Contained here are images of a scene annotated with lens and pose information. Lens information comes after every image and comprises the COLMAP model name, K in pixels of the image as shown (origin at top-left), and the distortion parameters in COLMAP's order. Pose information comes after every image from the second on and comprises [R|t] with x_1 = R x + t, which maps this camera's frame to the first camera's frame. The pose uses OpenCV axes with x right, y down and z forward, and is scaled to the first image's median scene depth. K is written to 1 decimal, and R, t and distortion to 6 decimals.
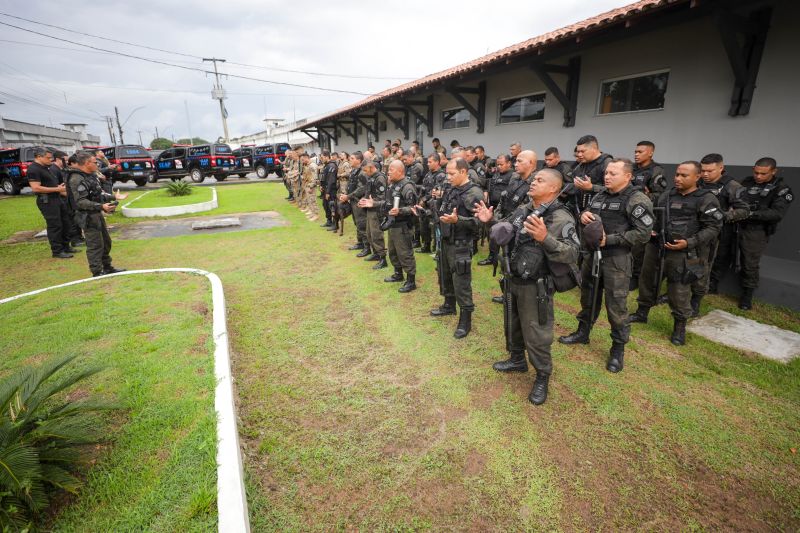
lens RADIAL K [[361.2, 0, 403.0], [0, 361.2, 268.4], [0, 0, 1]] dist [-0.038126, 0.008761]
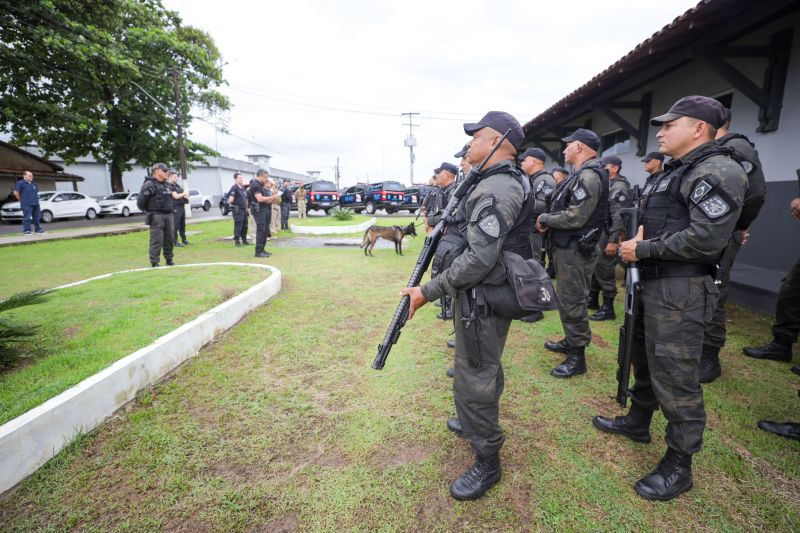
lens RADIAL K [[361.2, 0, 400.3], [0, 361.2, 273.6], [0, 0, 1]] dist [-0.038126, 0.008761]
pose [[0.874850, 0.110421, -0.471640, 0.368790], [-0.160453, 0.984762, -0.067073, 0.042637], [0.457047, 0.134355, 0.879236, 0.251519]]
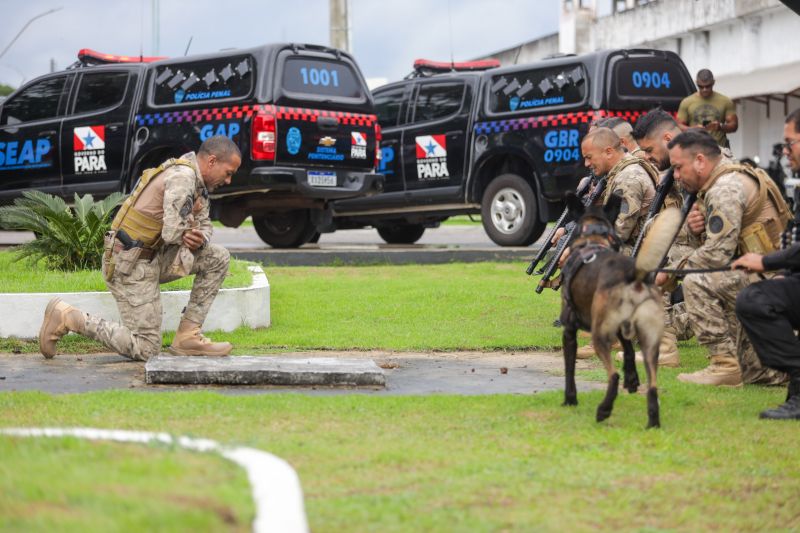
lens RADIAL K [[2474.7, 0, 400.5], [0, 2474.7, 265.8], [0, 0, 1]] dist [0.235187, 0.000000]
pose [[0.919297, 0.021716, -0.392965, 0.116001], [-0.129367, 0.959668, -0.249605, 0.313149], [0.371695, 0.280297, 0.885029, -0.302299]]
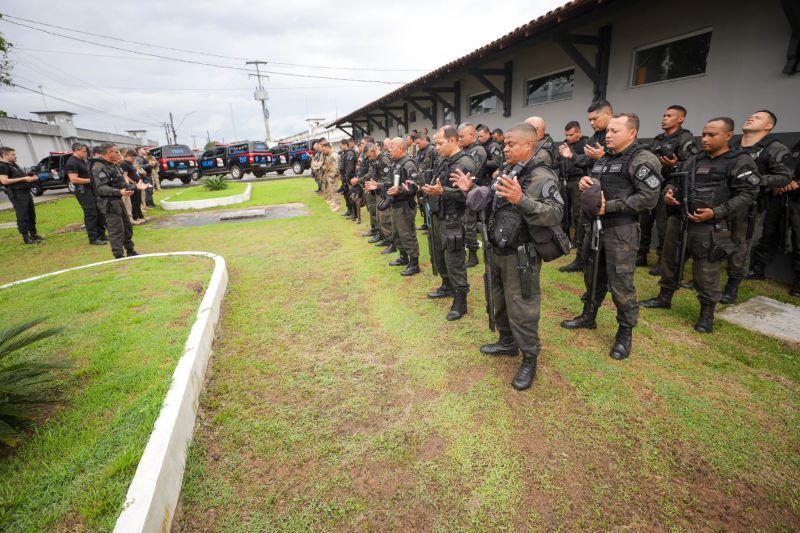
lens RADIAL K [[361.2, 0, 402.9], [0, 361.2, 268.5], [0, 0, 1]] dist [-0.038126, 0.008761]
pose [[0.993588, 0.004006, -0.112991, 0.125148], [-0.003018, 0.999956, 0.008916, 0.047145], [0.113022, -0.008518, 0.993556, 0.051964]]
